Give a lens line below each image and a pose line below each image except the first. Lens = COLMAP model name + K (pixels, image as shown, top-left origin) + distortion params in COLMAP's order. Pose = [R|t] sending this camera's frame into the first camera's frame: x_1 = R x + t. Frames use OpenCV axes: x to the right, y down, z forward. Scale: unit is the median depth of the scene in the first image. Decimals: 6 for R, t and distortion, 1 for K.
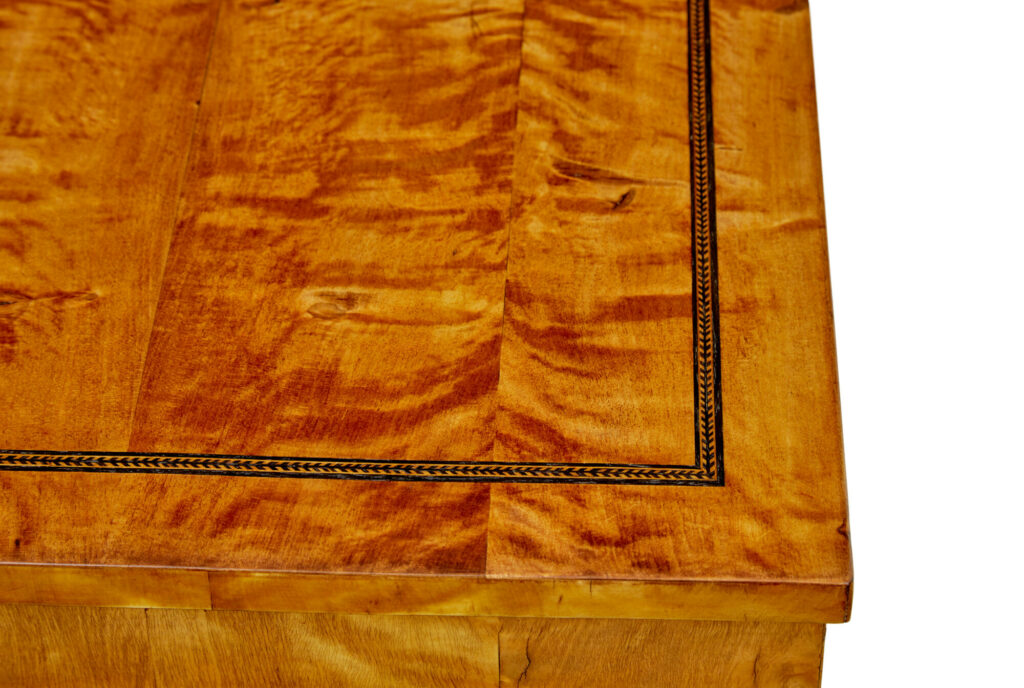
lens RADIAL K [[2791.7, 0, 511.2], [0, 2791.7, 344.5], [0, 0, 1]] dist [-0.165275, 0.000000]
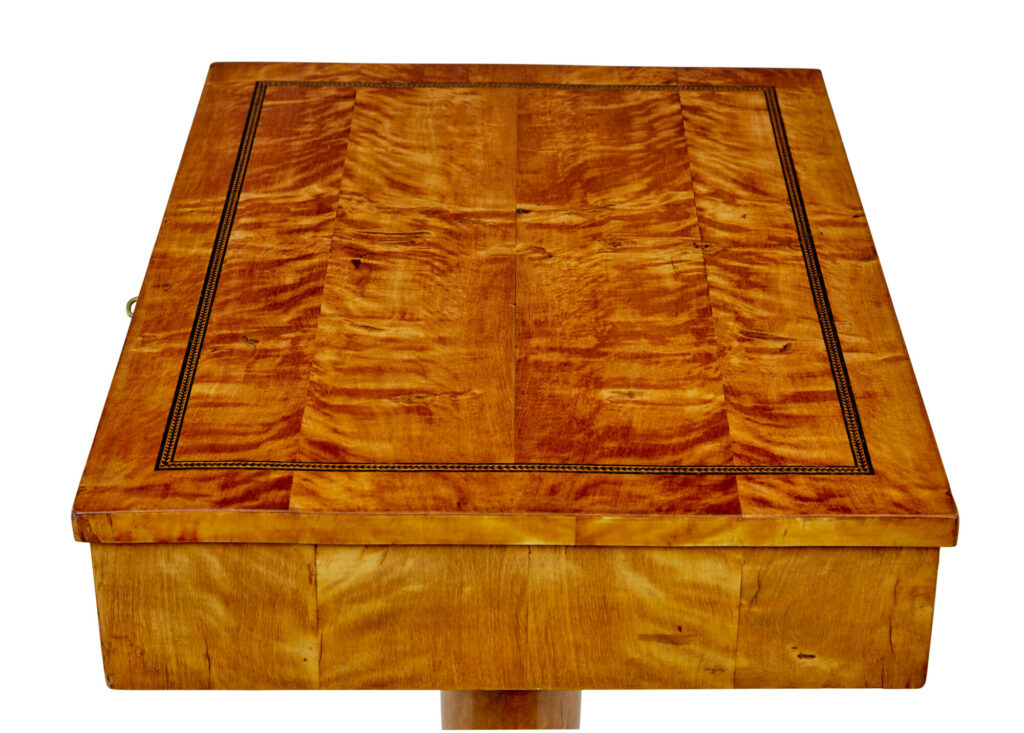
lens RADIAL K [[2335.7, 0, 492.0], [0, 2335.7, 357.7], [0, 0, 1]] dist [-0.079051, 0.000000]
pose [[0.999642, -0.004684, 0.026348, -0.178357], [0.010585, 0.973477, -0.228539, 0.281090], [-0.024579, 0.228736, 0.973178, -0.352471]]
